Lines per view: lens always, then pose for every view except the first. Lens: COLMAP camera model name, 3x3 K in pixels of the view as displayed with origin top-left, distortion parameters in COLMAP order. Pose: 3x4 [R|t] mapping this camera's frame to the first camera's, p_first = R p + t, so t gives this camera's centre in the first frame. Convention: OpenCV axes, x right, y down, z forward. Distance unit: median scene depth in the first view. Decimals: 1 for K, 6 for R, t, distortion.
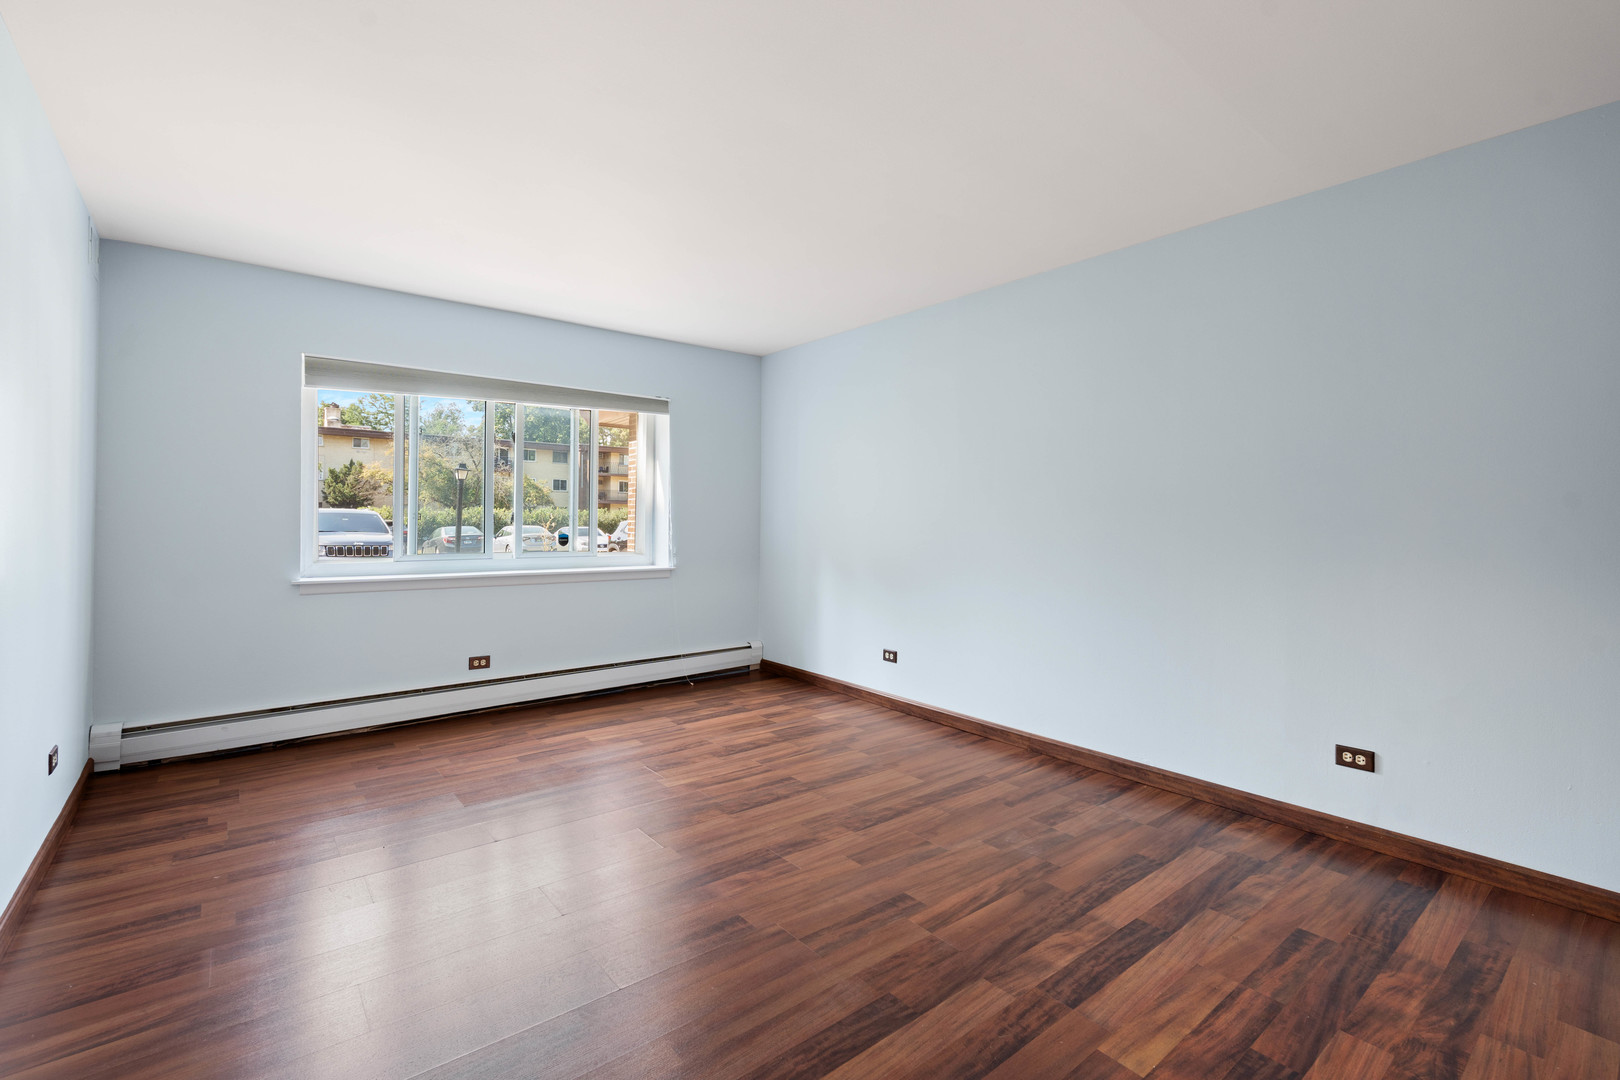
lens RADIAL K [[714.2, 0, 808.5], [0, 714.2, 536.2], [0, 0, 1]] dist [0.001746, -0.001293]
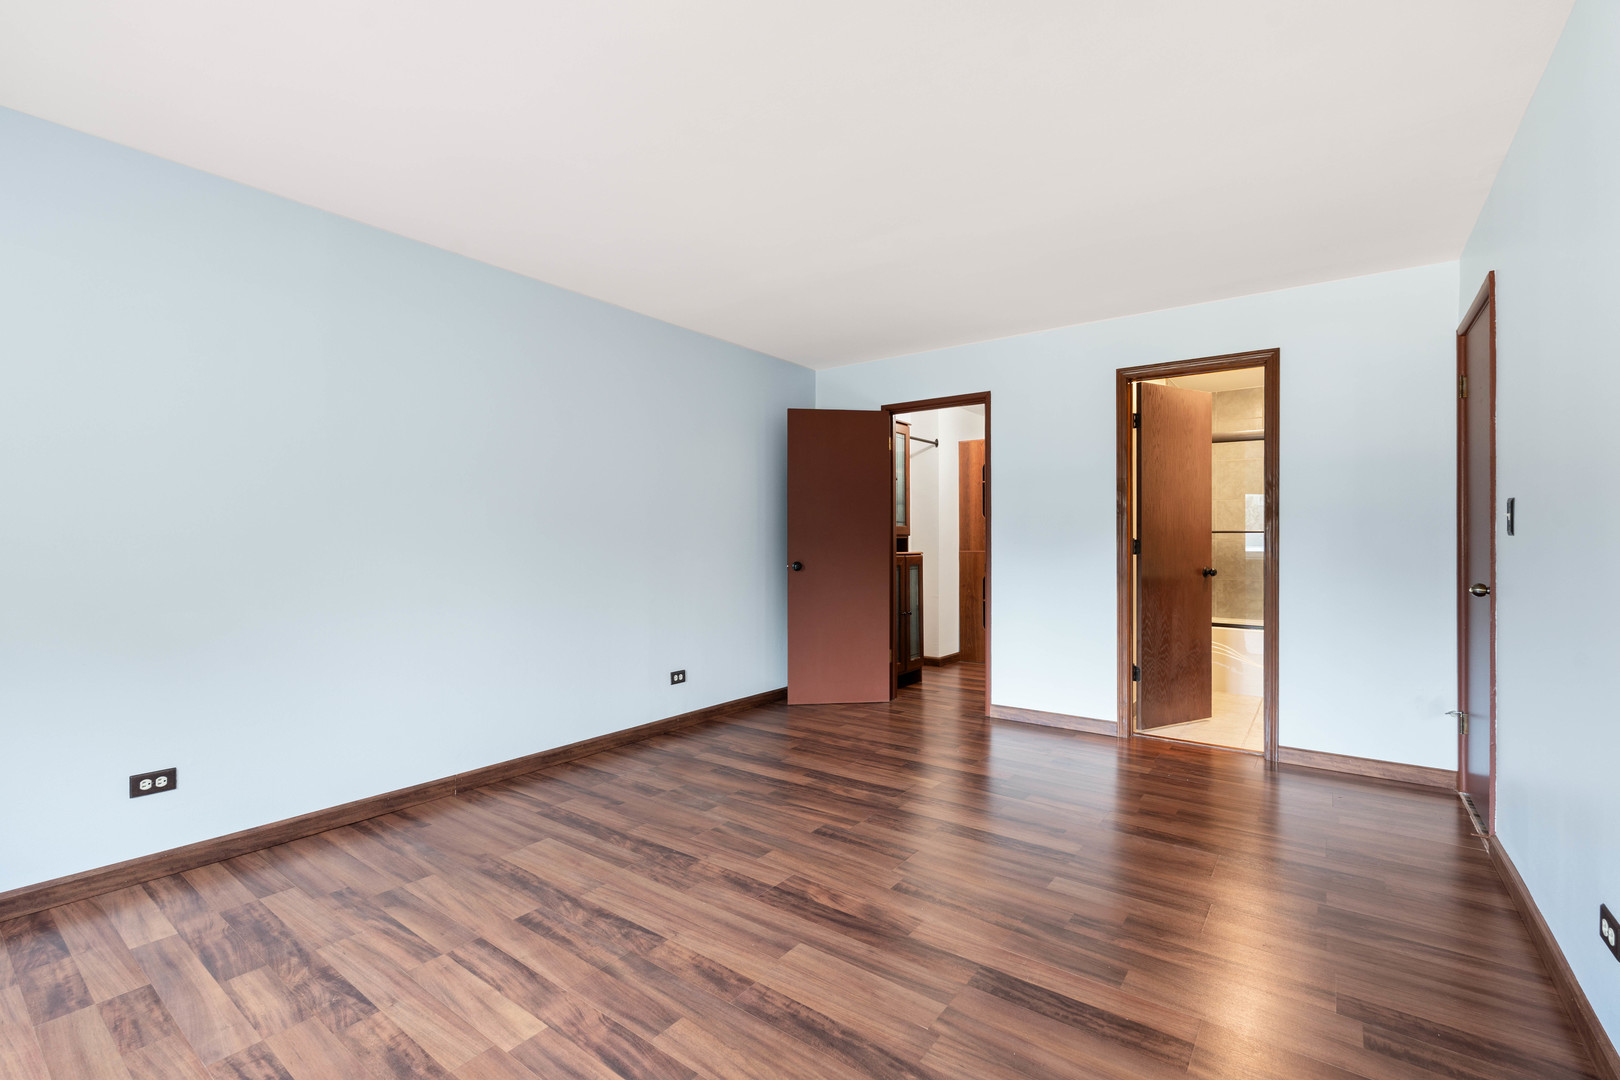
lens RADIAL K [[714.2, 0, 811.1], [0, 714.2, 535.4], [0, 0, 1]] dist [0.001746, -0.001293]
pose [[-0.243688, -0.012830, 0.969769, -0.790194], [0.012443, 0.999789, 0.016354, -0.037010], [-0.969774, 0.016052, -0.243477, 0.940325]]
